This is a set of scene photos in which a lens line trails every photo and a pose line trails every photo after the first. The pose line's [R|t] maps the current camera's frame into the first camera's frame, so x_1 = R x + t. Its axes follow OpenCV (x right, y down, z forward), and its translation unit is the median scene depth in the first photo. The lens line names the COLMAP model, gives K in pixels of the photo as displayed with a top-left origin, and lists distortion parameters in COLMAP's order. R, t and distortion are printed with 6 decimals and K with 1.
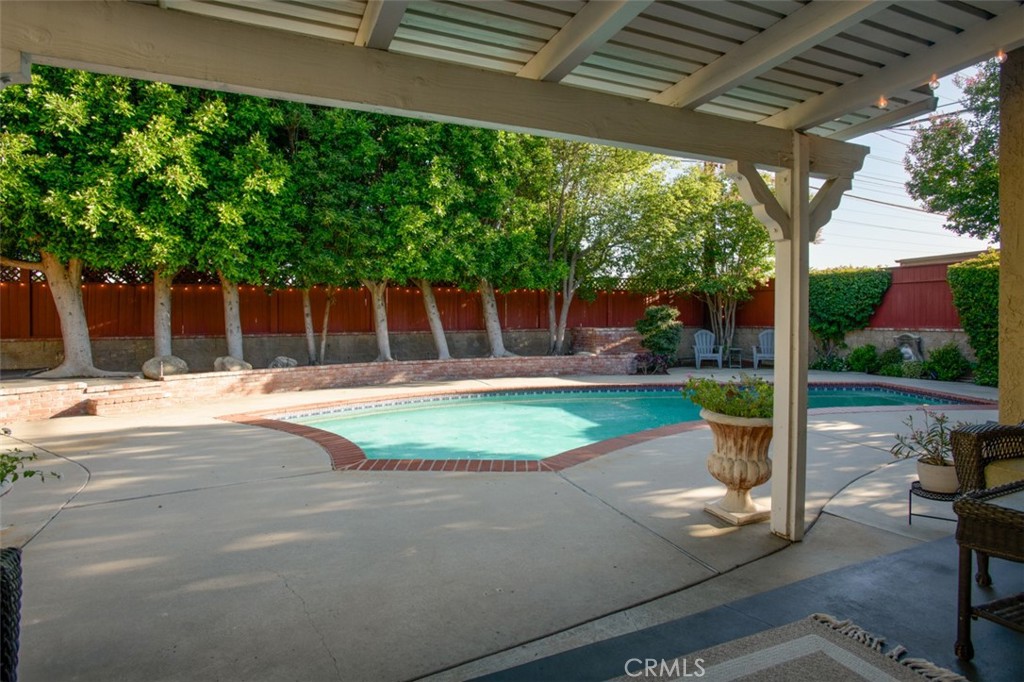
lens RADIAL K [[557.6, 0, 489.4], [0, 557.6, 346.0], [0, 0, 1]] dist [-0.006829, -0.002093]
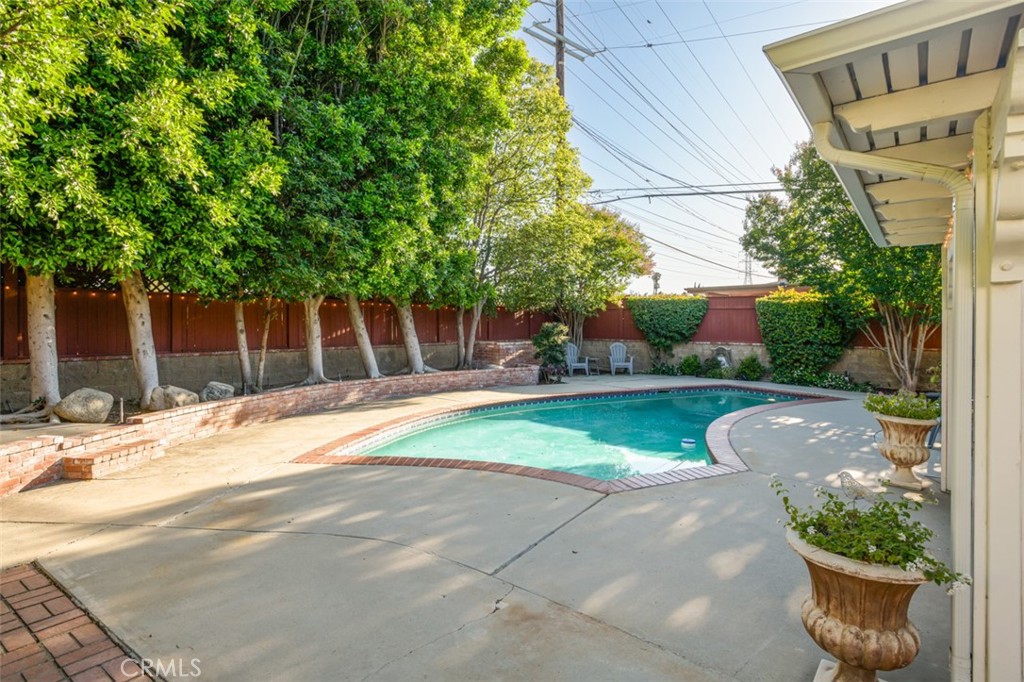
lens RADIAL K [[557.6, 0, 497.9], [0, 557.6, 336.9], [0, 0, 1]] dist [-0.006829, -0.002093]
pose [[0.867658, -0.000675, 0.497161, -0.408909], [0.011279, 0.999768, -0.018326, -0.026729], [-0.497034, 0.021508, 0.867465, 0.074296]]
